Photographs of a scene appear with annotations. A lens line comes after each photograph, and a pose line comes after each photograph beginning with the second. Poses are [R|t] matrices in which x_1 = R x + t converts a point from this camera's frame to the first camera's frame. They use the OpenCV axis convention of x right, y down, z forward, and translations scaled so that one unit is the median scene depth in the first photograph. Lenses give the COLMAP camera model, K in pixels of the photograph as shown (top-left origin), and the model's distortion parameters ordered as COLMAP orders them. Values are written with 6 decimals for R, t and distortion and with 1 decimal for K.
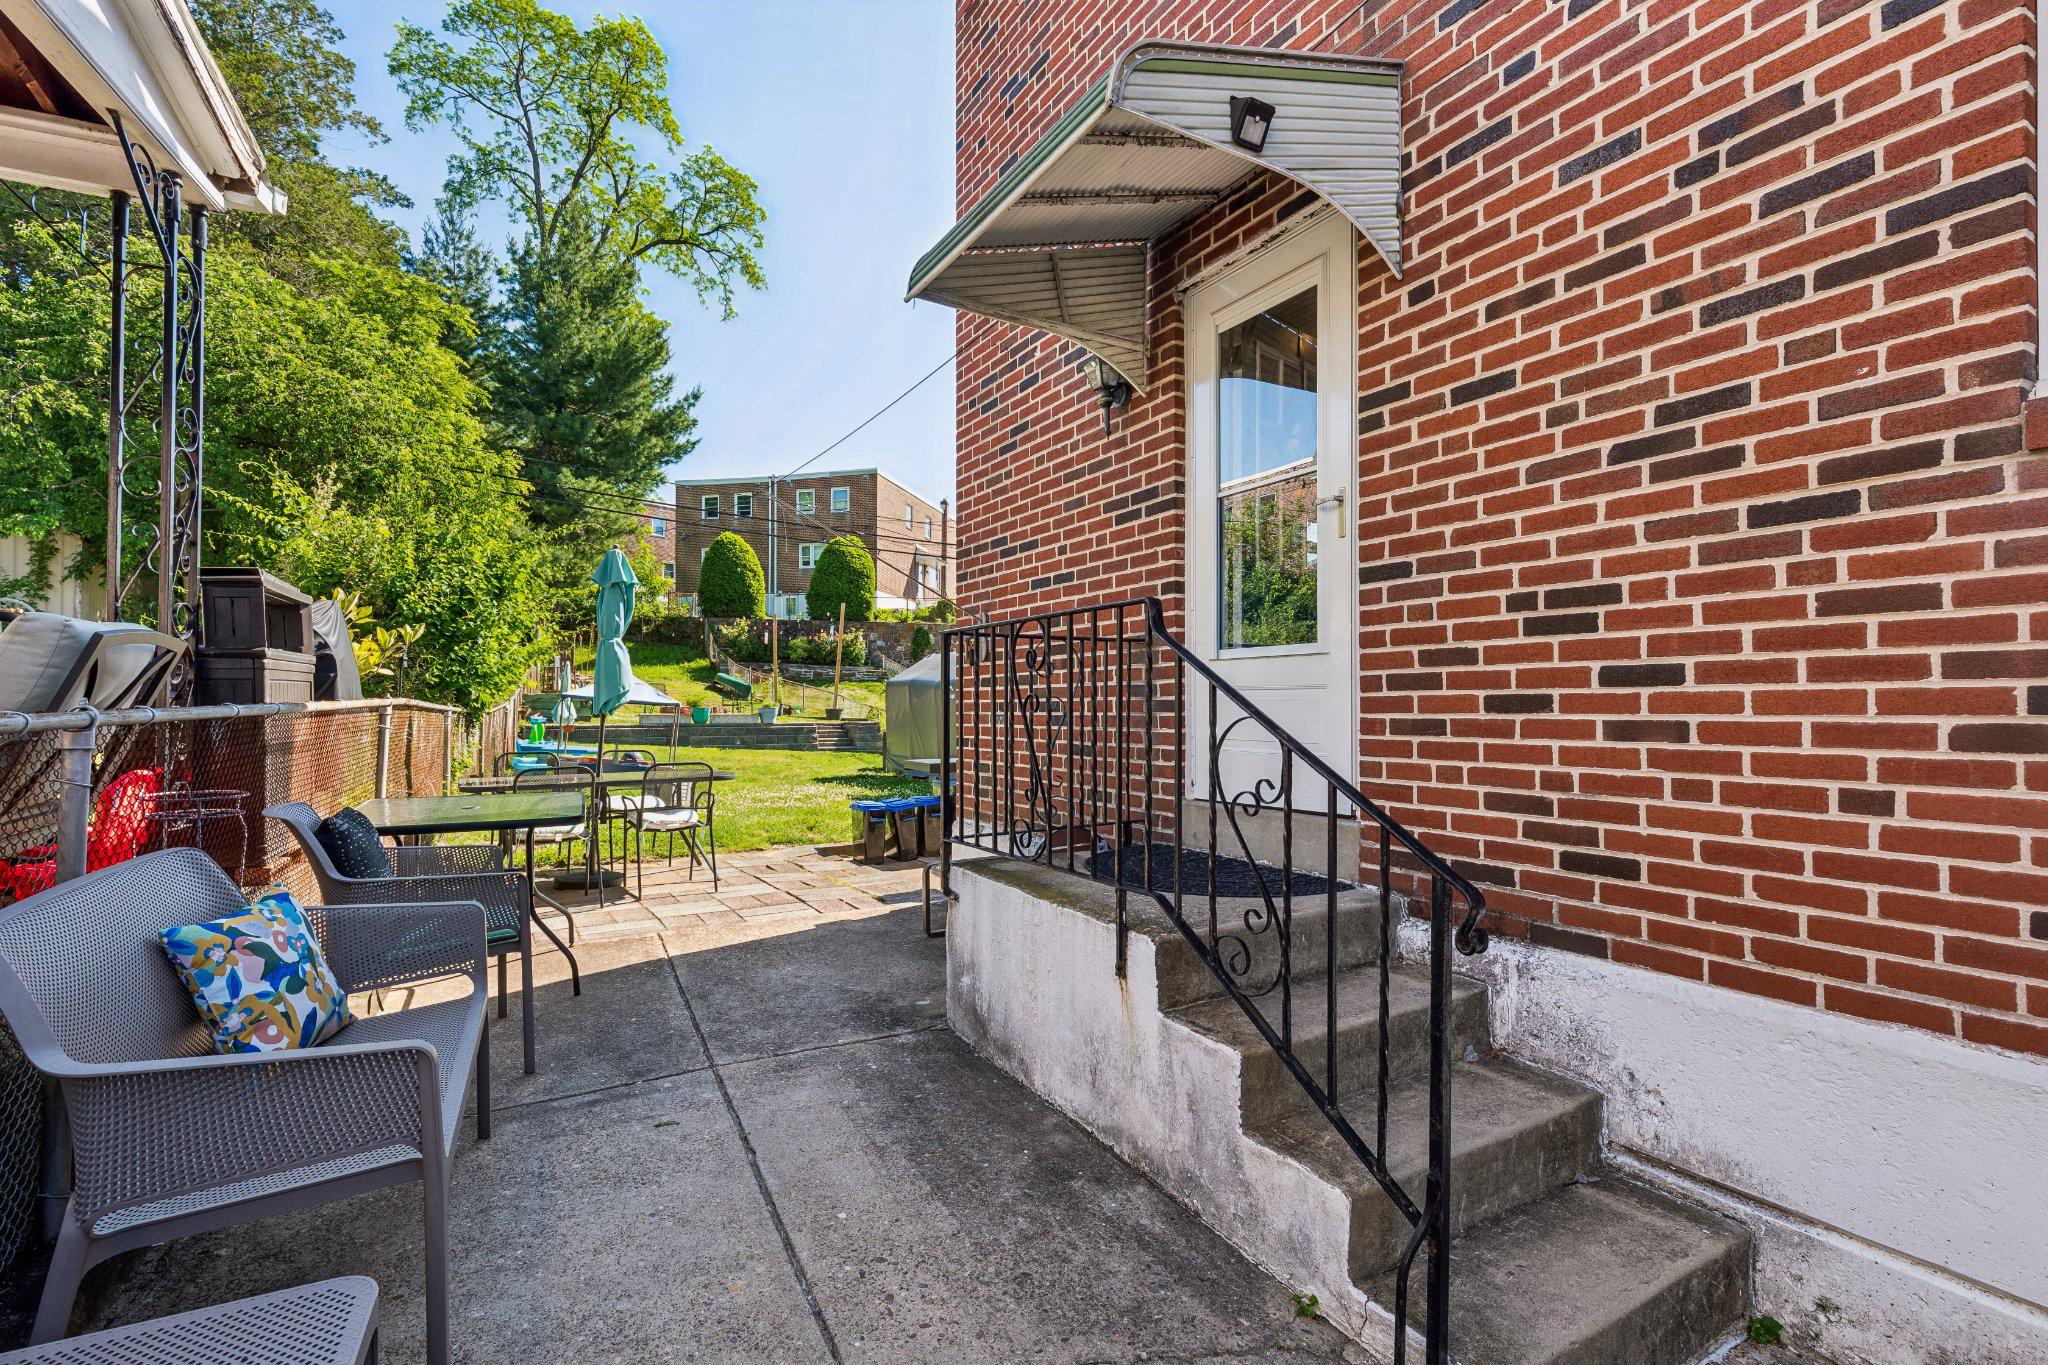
lens RADIAL K [[945.1, 0, 1030.4], [0, 945.1, 693.4], [0, 0, 1]] dist [0.008633, -0.001369]
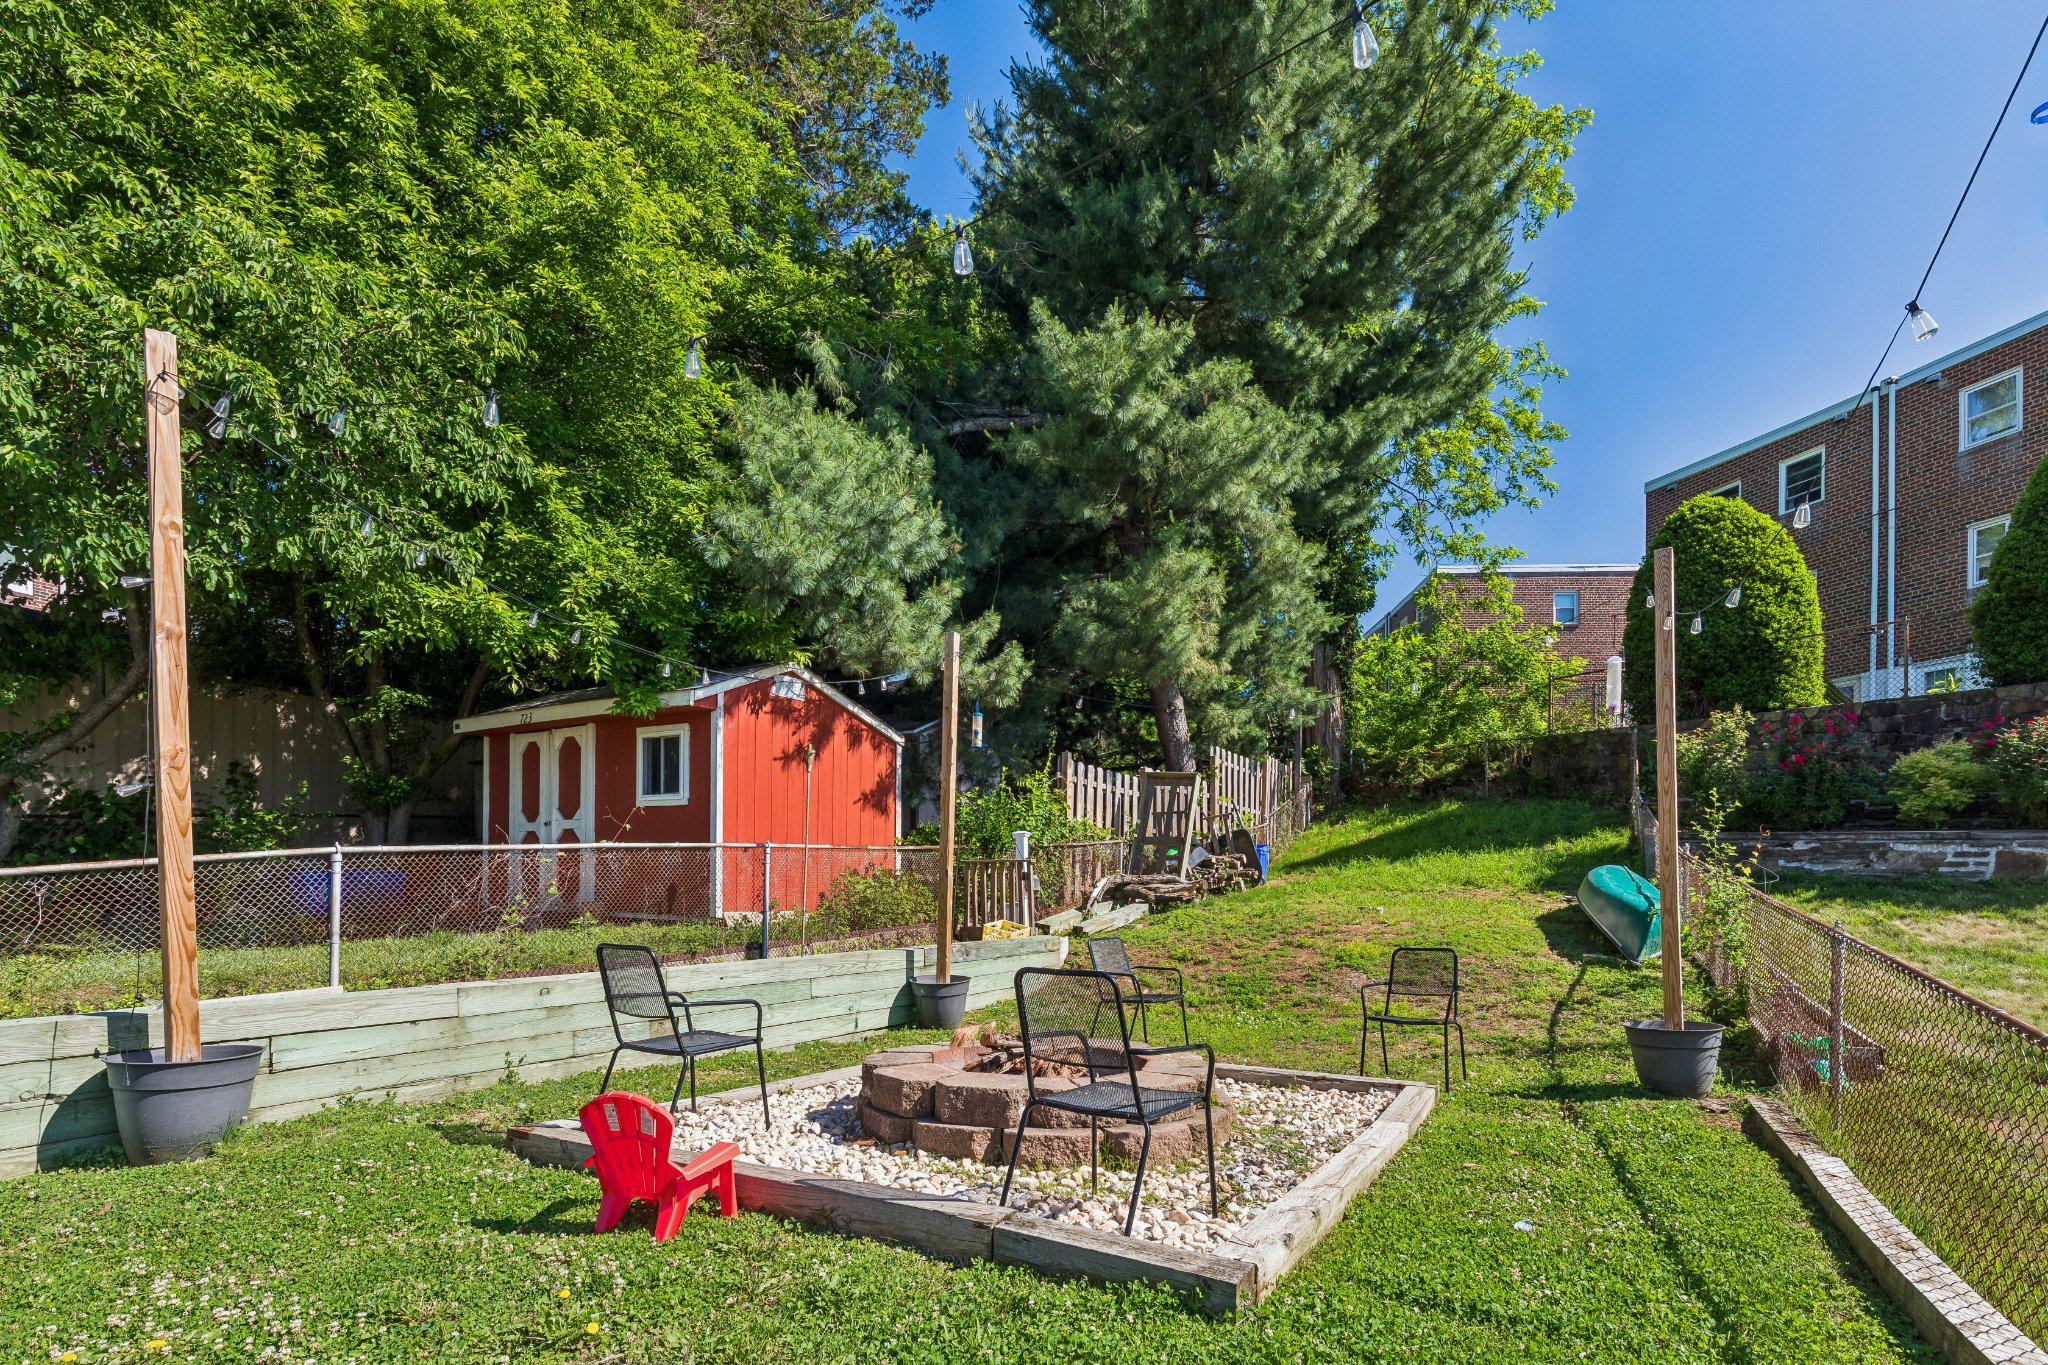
lens RADIAL K [[1008.4, 0, 1037.1], [0, 1008.4, 892.3], [0, 0, 1]] dist [0.005376, -0.001070]
pose [[0.532118, -0.001716, -0.846668, -0.120753], [0.004323, 0.999990, 0.000690, -0.011907], [0.846659, -0.004027, 0.532120, 0.574938]]
